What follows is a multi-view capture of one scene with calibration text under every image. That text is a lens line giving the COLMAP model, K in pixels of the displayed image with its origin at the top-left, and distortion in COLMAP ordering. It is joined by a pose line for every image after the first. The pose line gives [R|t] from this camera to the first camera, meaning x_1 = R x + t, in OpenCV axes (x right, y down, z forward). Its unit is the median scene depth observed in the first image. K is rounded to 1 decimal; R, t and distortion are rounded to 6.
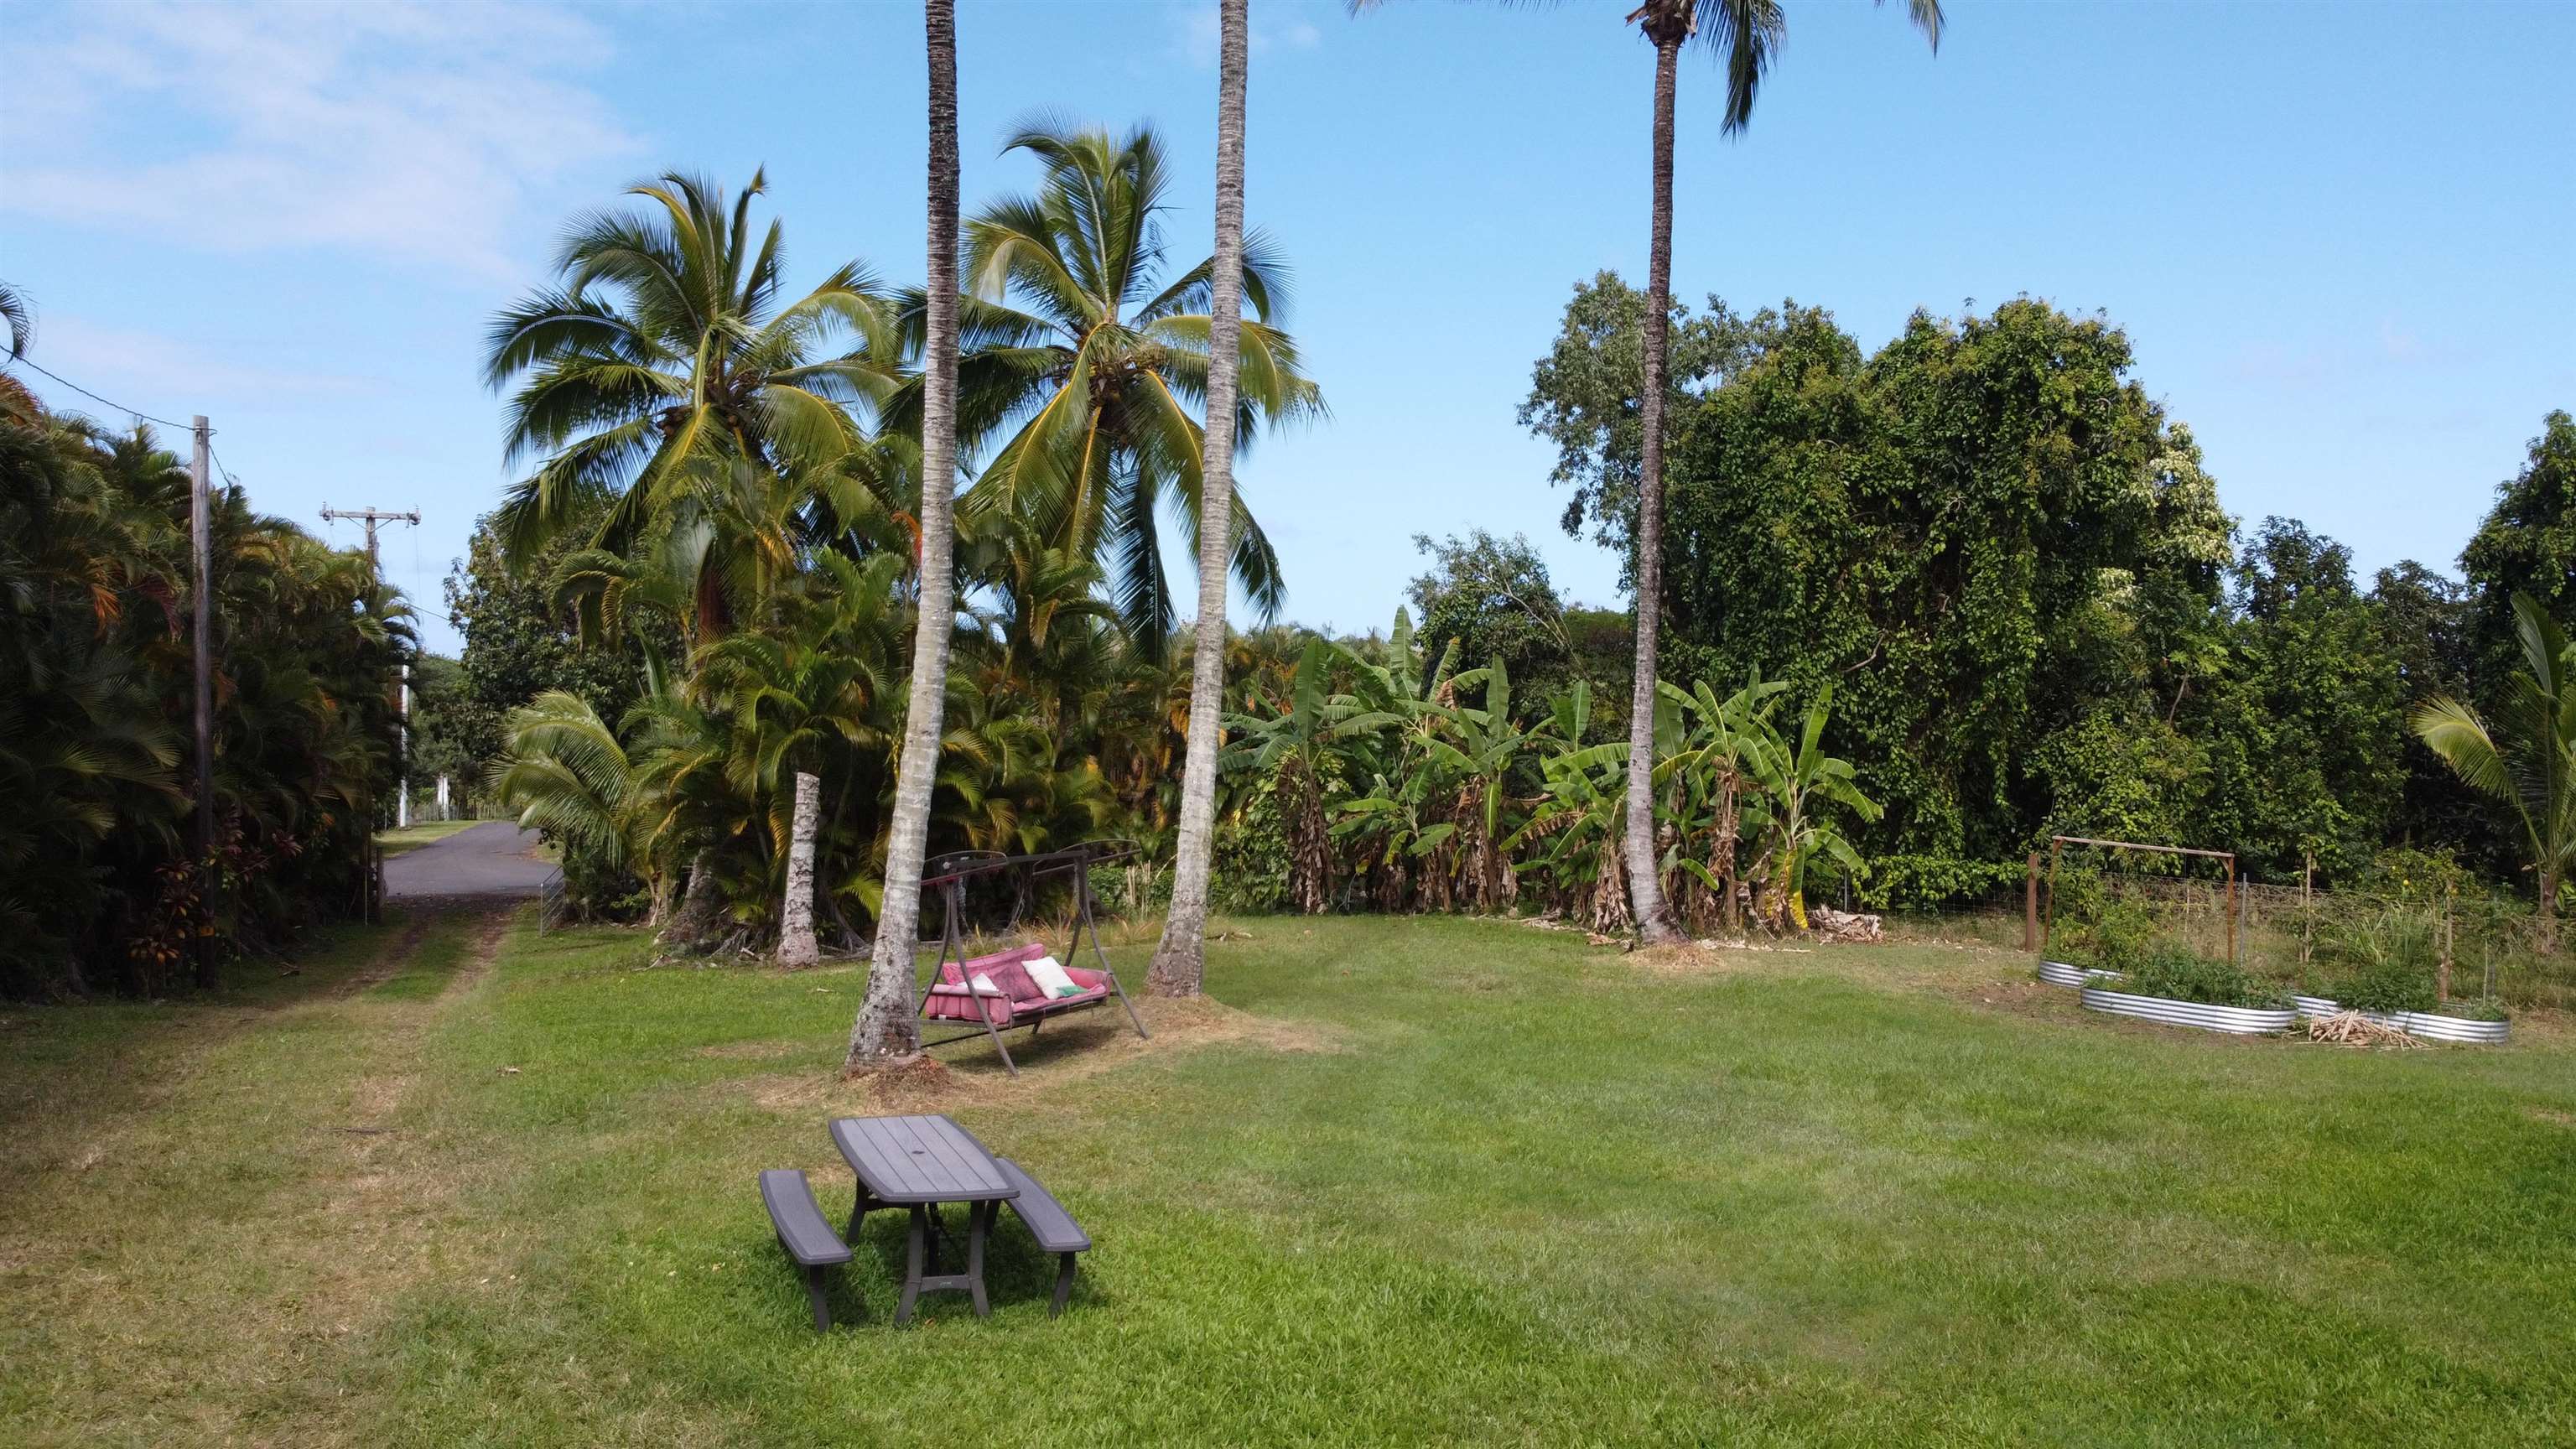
lens RADIAL K [[1971.2, 0, 1286.1], [0, 1971.2, 721.1], [0, 0, 1]] dist [0.003501, 0.000133]
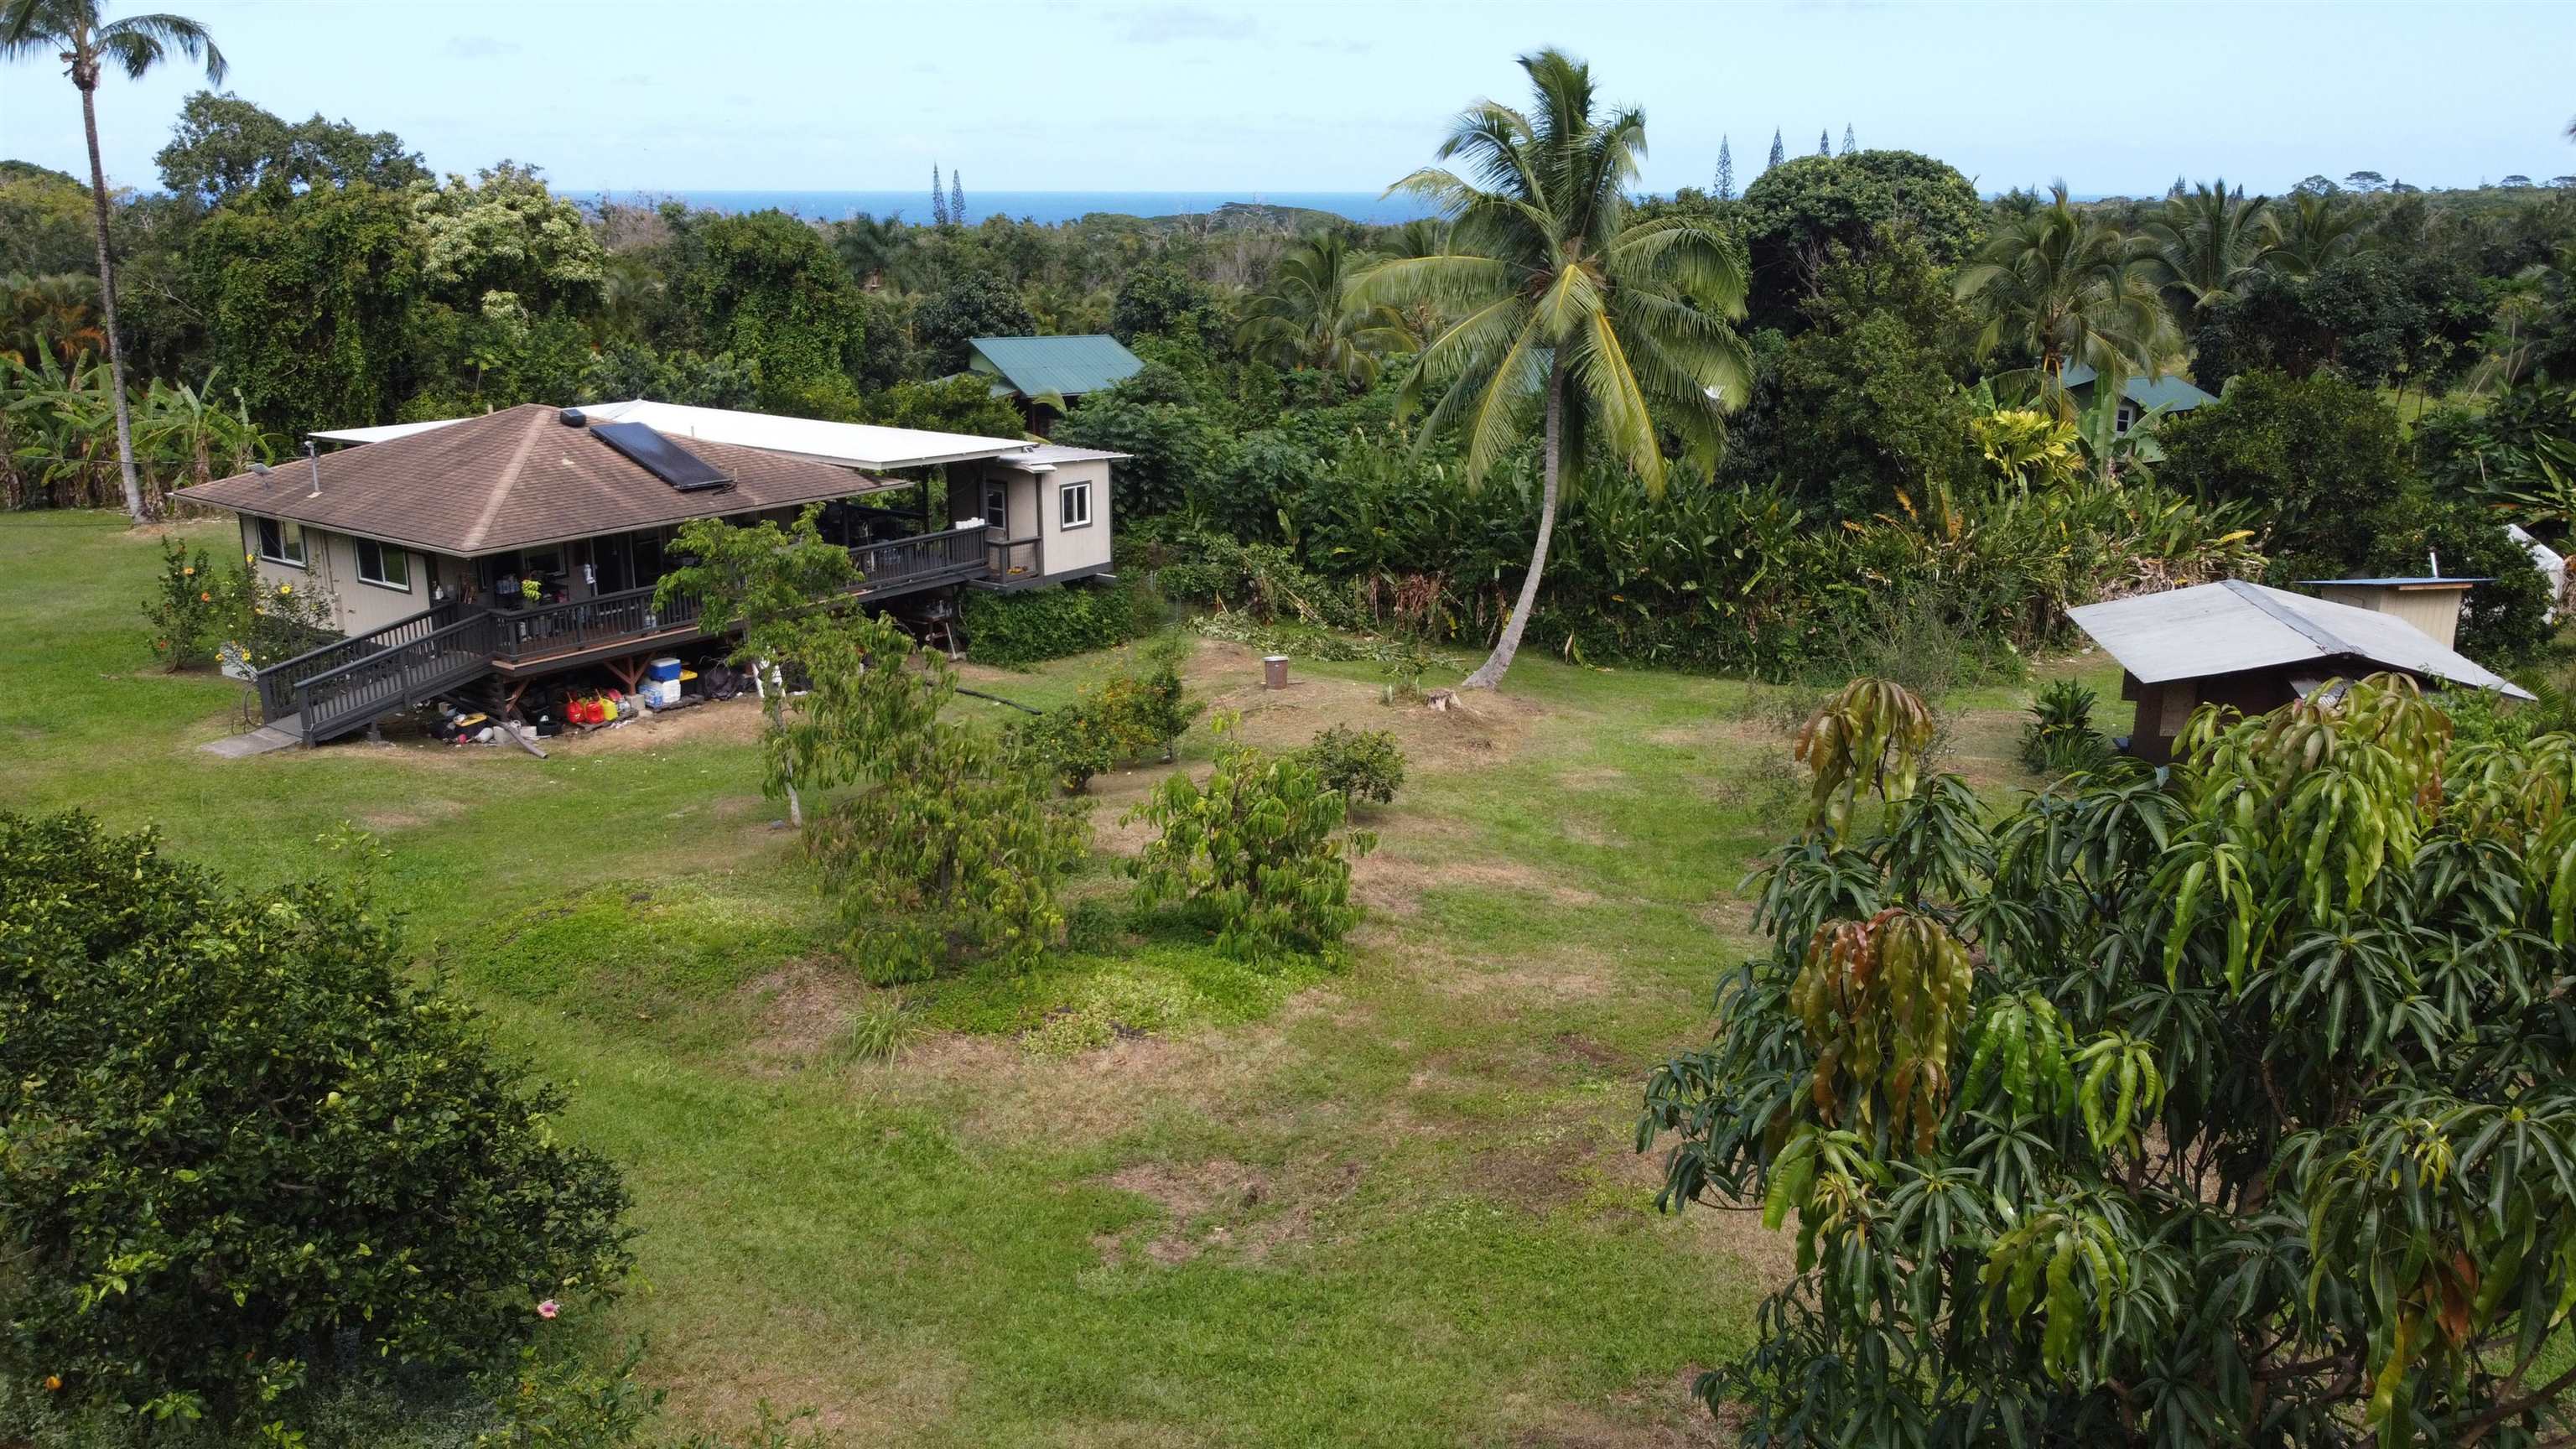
lens RADIAL K [[1971.2, 0, 1289.3], [0, 1971.2, 724.1], [0, 0, 1]] dist [0.003501, 0.000133]
pose [[0.902752, -0.117186, 0.413891, 0.338410], [0.005631, 0.965314, 0.261030, -0.201532], [-0.430124, -0.233314, 0.872100, -1.264650]]
